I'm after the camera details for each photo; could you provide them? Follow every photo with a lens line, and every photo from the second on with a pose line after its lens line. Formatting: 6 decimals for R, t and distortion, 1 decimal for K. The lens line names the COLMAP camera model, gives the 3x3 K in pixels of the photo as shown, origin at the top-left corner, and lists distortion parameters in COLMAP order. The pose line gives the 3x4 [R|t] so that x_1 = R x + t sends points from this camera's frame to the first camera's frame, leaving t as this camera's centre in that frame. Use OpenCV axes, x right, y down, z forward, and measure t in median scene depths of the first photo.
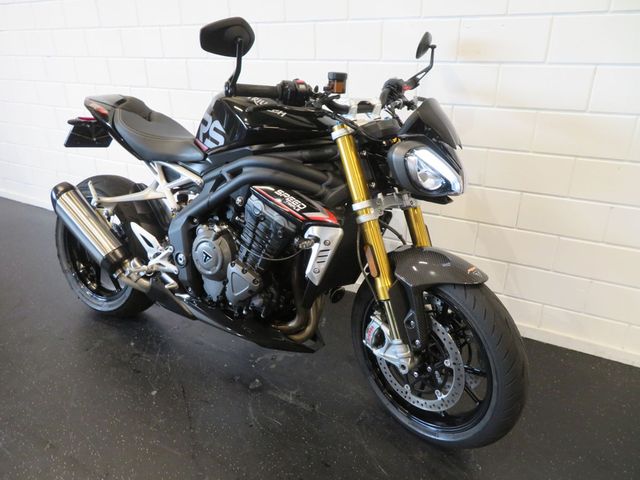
lens RADIAL K [[455.8, 0, 318.3], [0, 455.8, 237.4], [0, 0, 1]] dist [-0.014513, 0.006727]
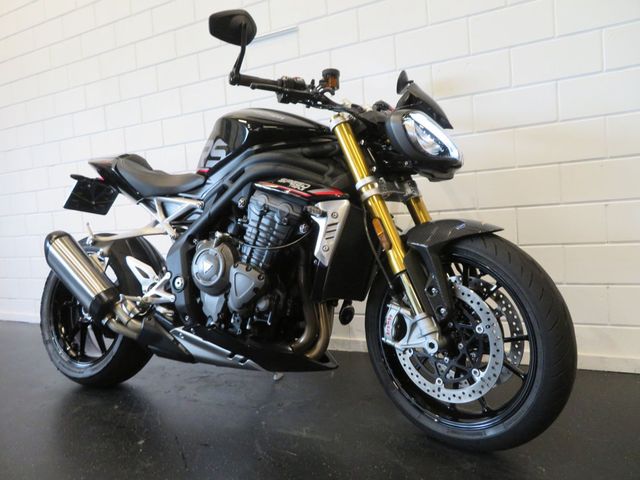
lens RADIAL K [[455.8, 0, 319.7], [0, 455.8, 237.5], [0, 0, 1]] dist [-0.014513, 0.006727]
pose [[0.996923, -0.064685, 0.044273, -0.050757], [0.075998, 0.935947, -0.343842, 0.336941], [-0.019196, 0.346148, 0.937983, 0.086639]]
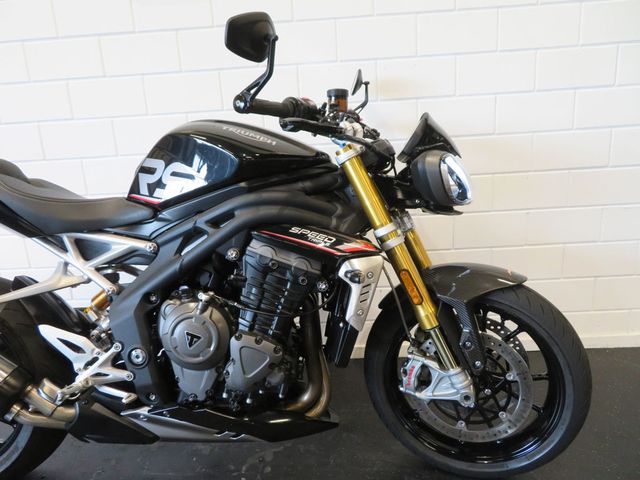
lens RADIAL K [[455.8, 0, 318.6], [0, 455.8, 236.2], [0, 0, 1]] dist [-0.014513, 0.006727]
pose [[0.884359, -0.146158, 0.443335, -0.374756], [0.229019, 0.963414, -0.139226, 0.032780], [-0.406766, 0.224658, 0.885477, 0.231318]]
